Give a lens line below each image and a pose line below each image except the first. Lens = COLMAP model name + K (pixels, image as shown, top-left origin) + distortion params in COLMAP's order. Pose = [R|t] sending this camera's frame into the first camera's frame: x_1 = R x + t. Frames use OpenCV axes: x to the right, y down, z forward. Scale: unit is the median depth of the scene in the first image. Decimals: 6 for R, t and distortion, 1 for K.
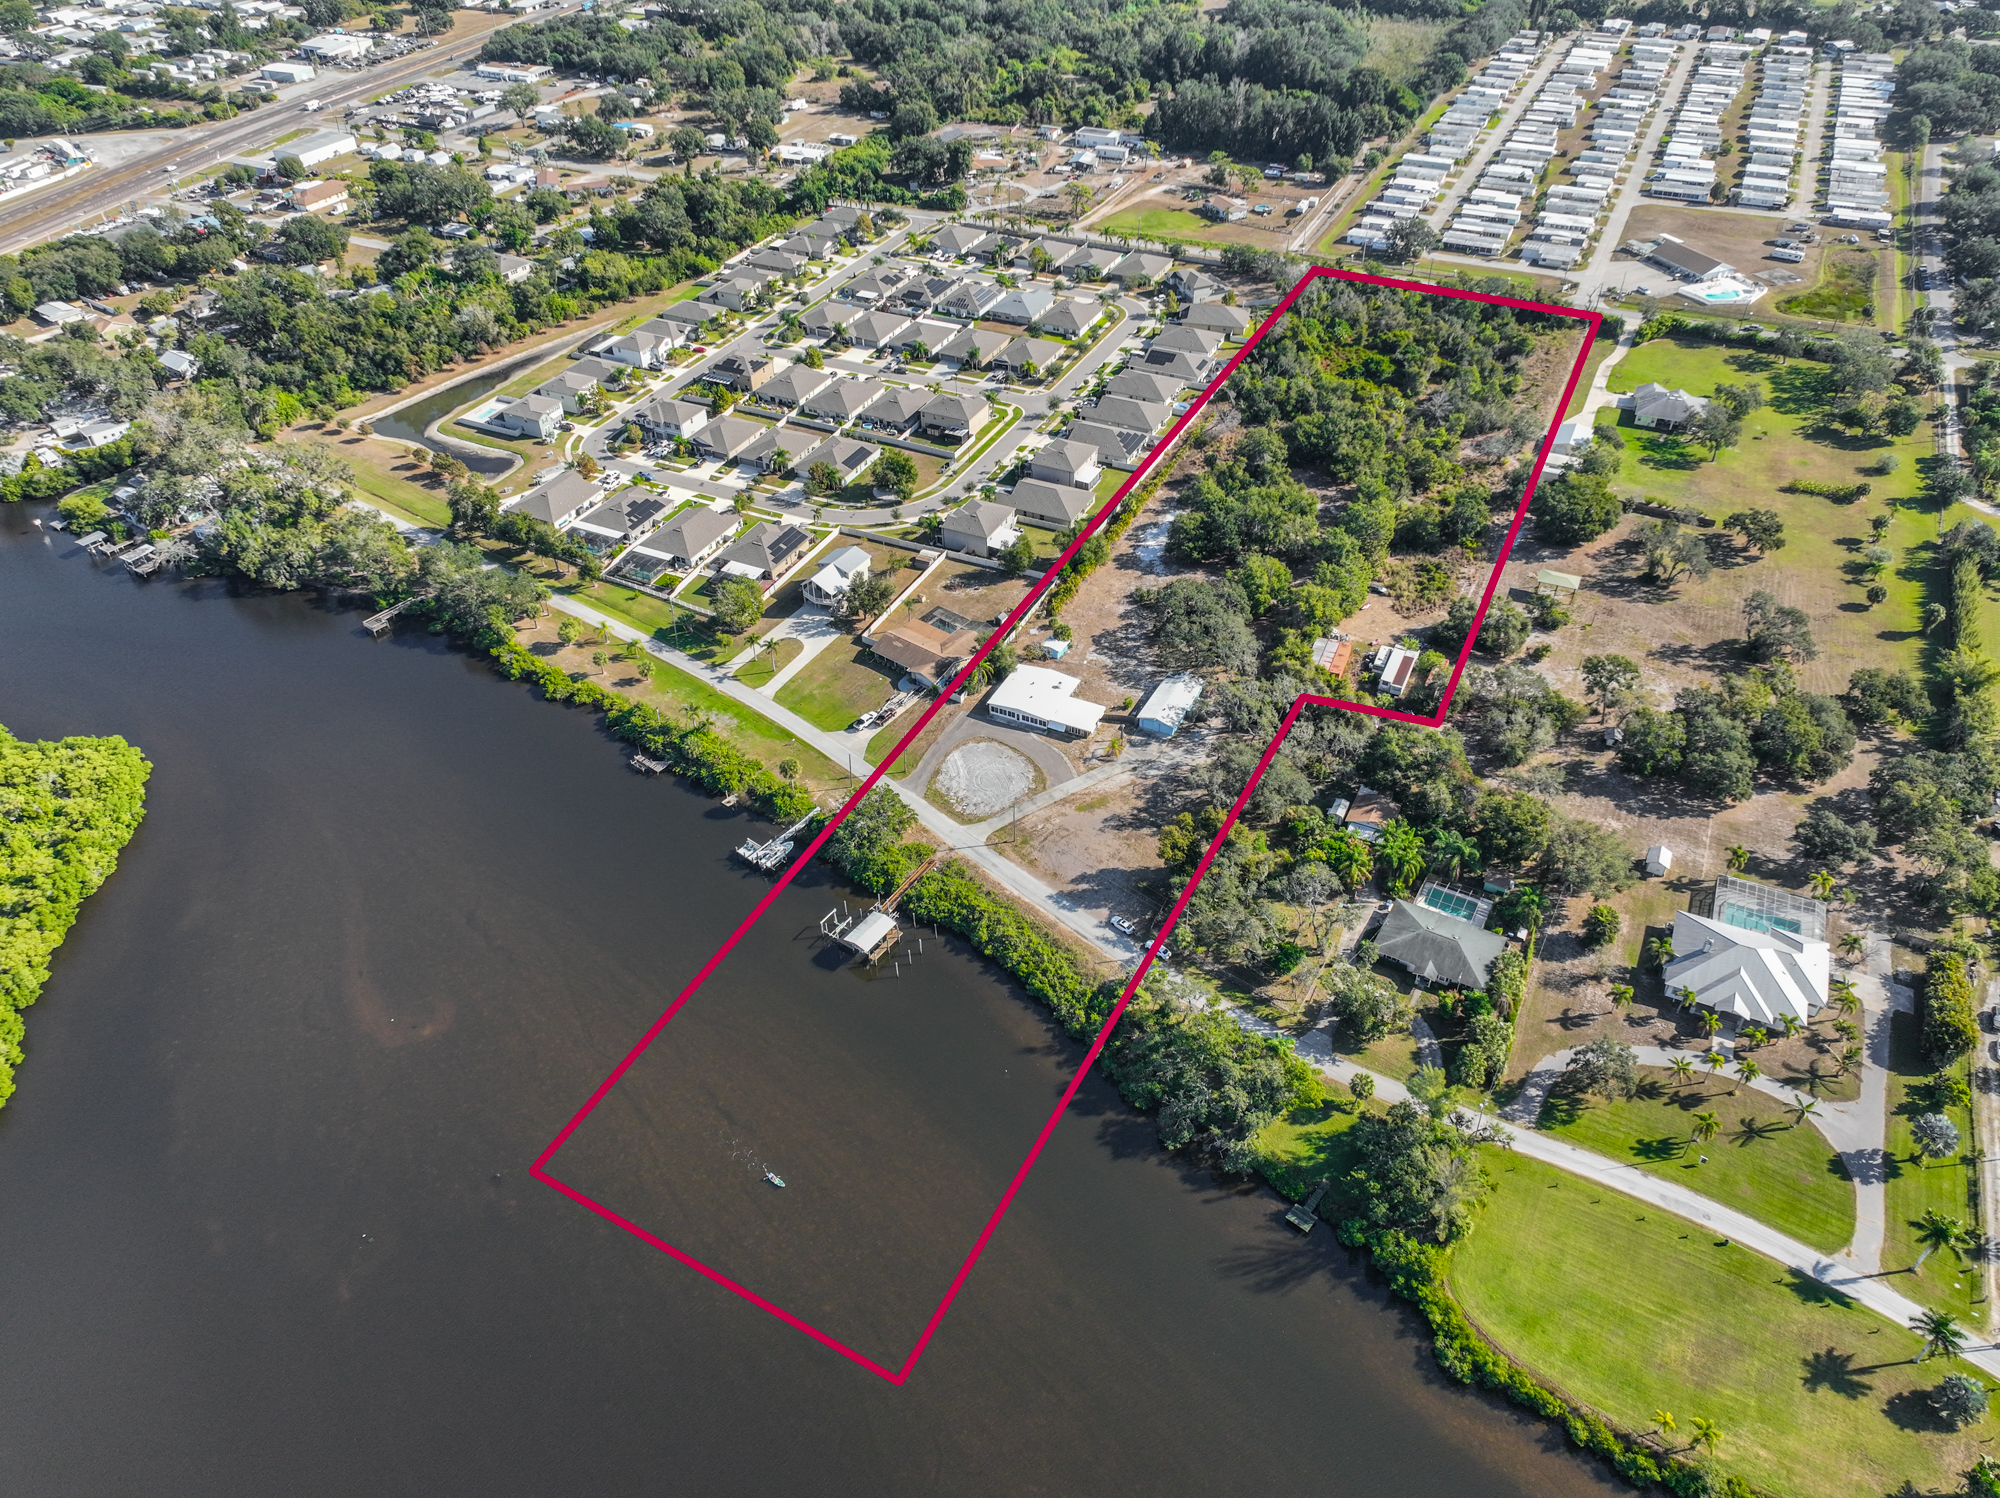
lens RADIAL K [[1393.5, 0, 1008.3], [0, 1393.5, 748.0], [0, 0, 1]] dist [-0.001503, 0.020166]
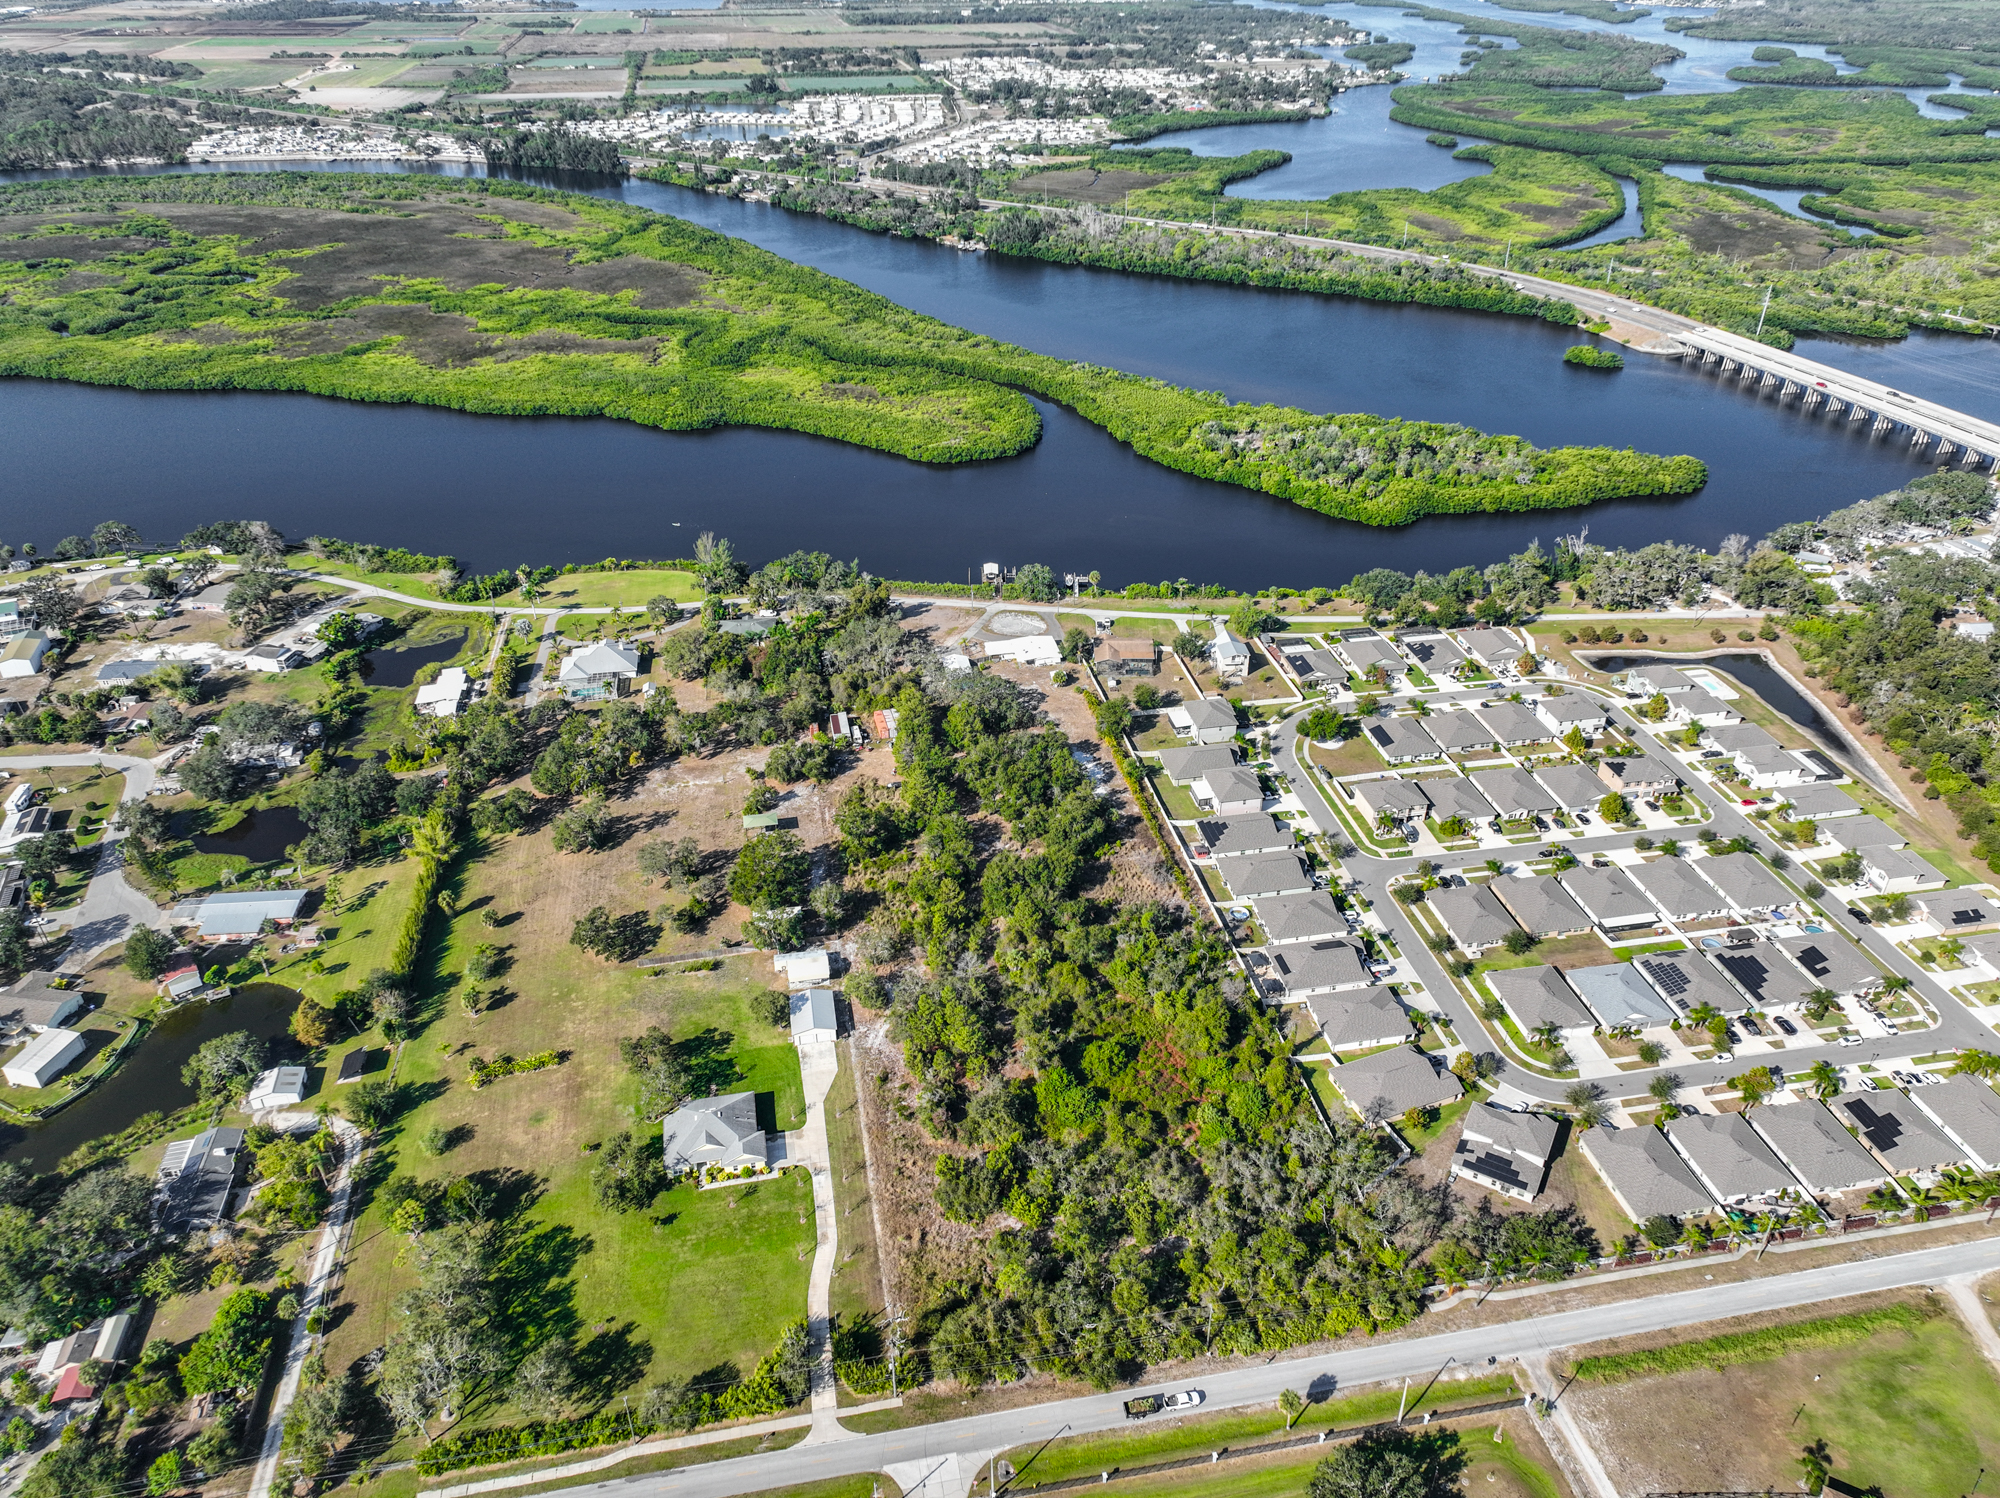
lens RADIAL K [[1388.2, 0, 1008.6], [0, 1388.2, 750.8], [0, 0, 1]] dist [0.007090, 0.006531]
pose [[-0.800266, 0.327625, -0.502232, 0.668989], [-0.366366, 0.395908, 0.842041, -1.005044], [0.474712, 0.857857, -0.196801, 1.081092]]
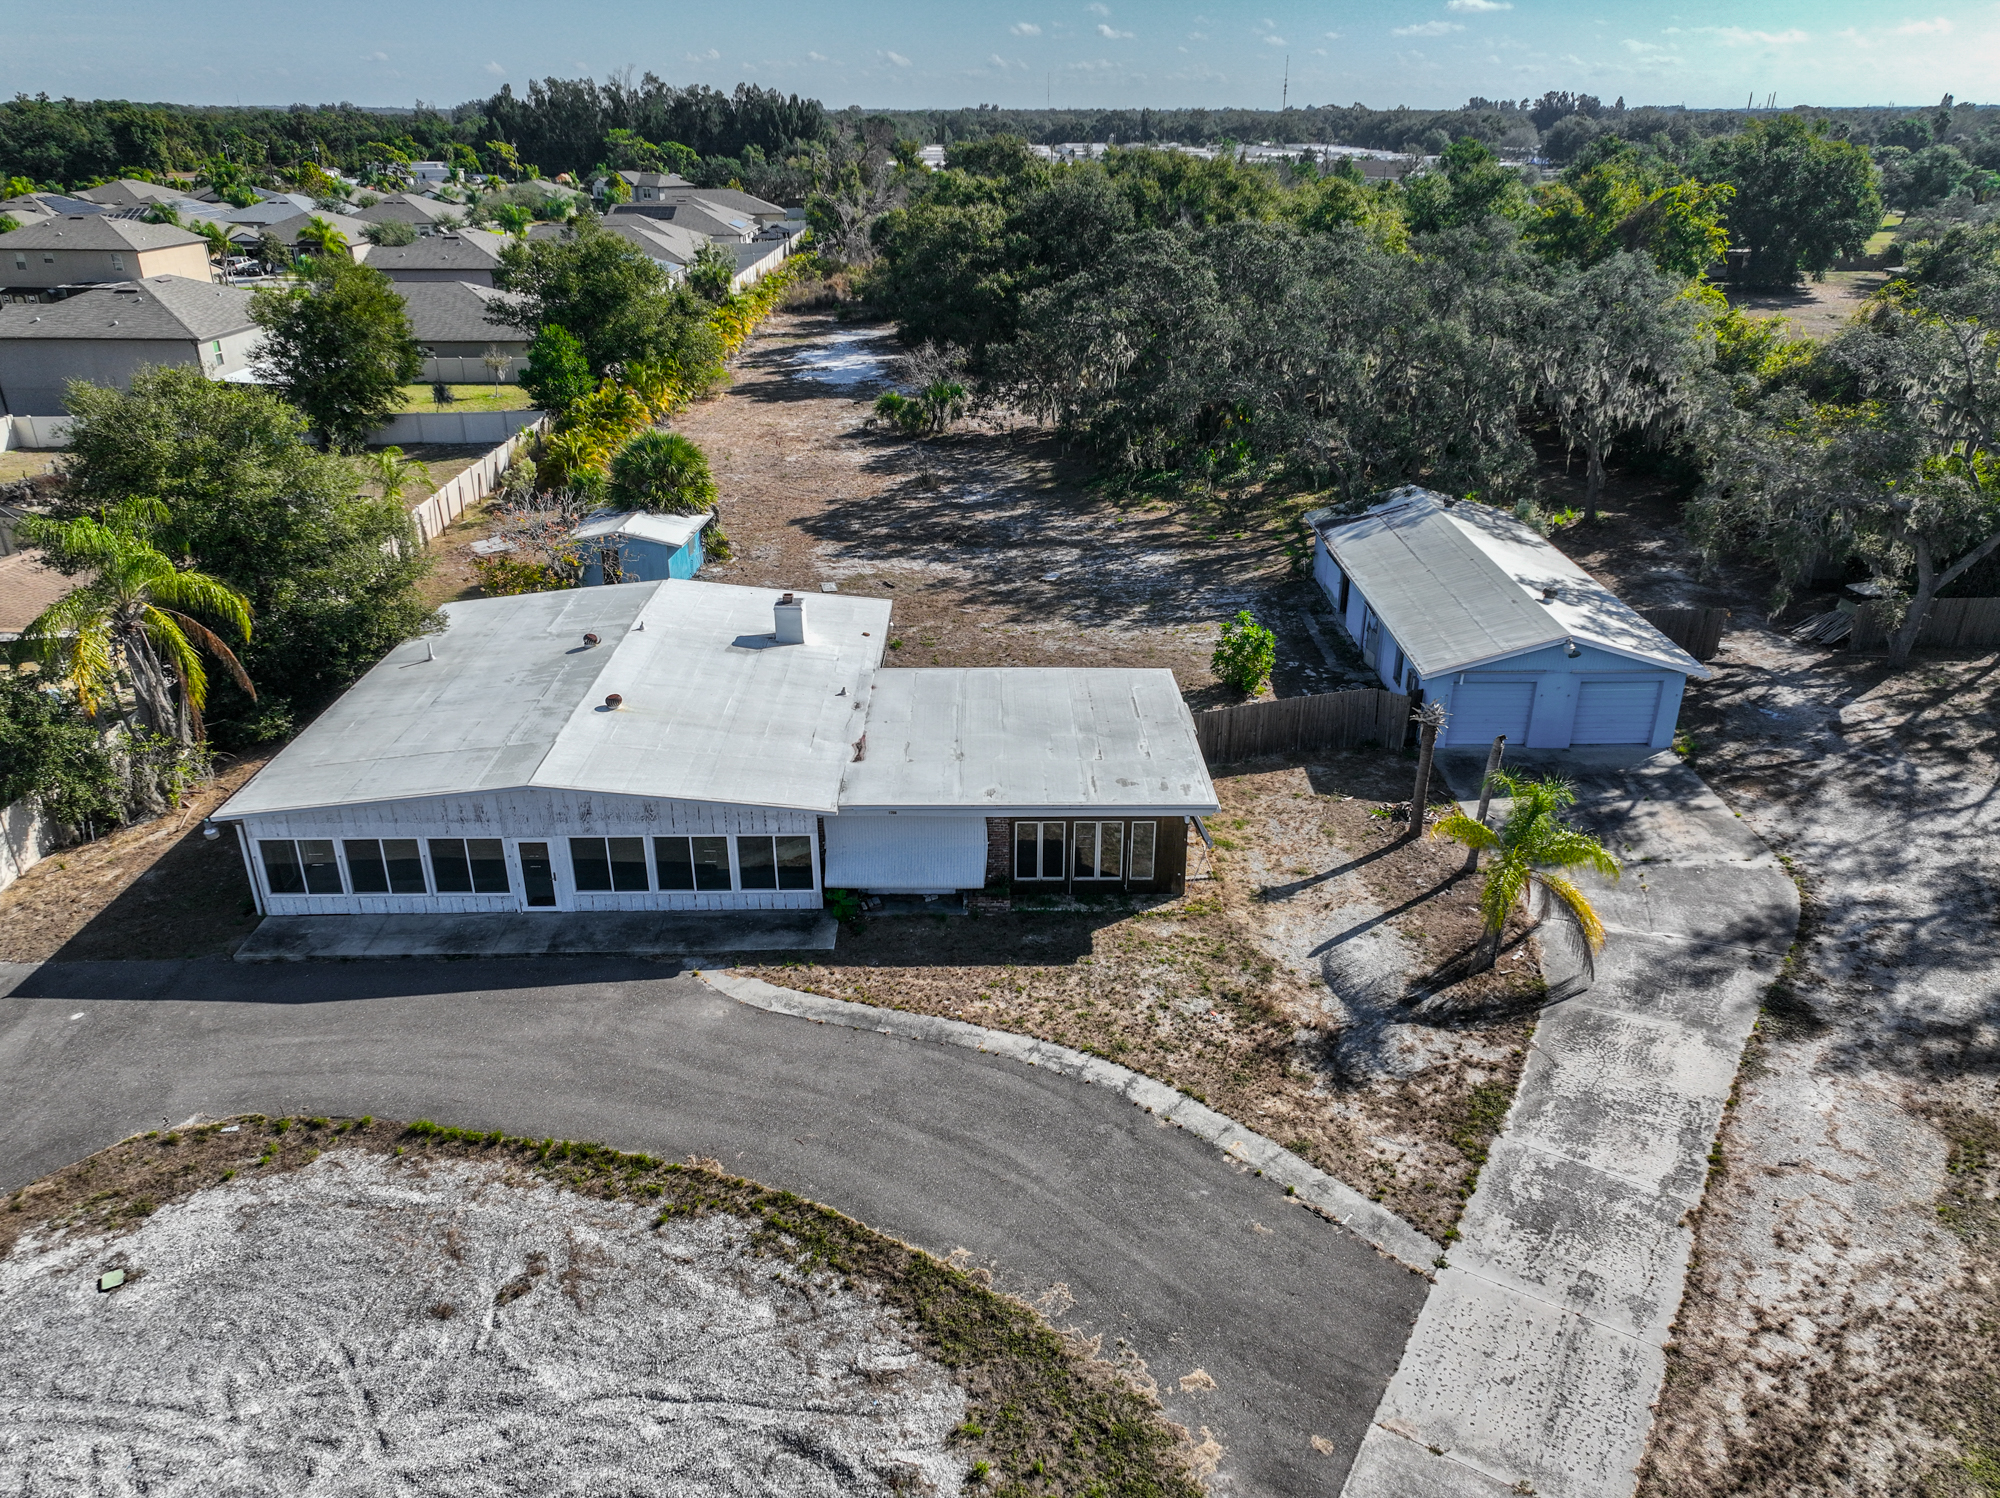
lens RADIAL K [[1393.5, 0, 1008.3], [0, 1393.5, 748.0], [0, 0, 1]] dist [-0.001503, 0.020166]
pose [[0.891522, -0.172694, 0.418766, -0.003559], [0.274122, 0.941665, -0.195254, 0.000457], [-0.360618, 0.288866, 0.886854, 0.677554]]
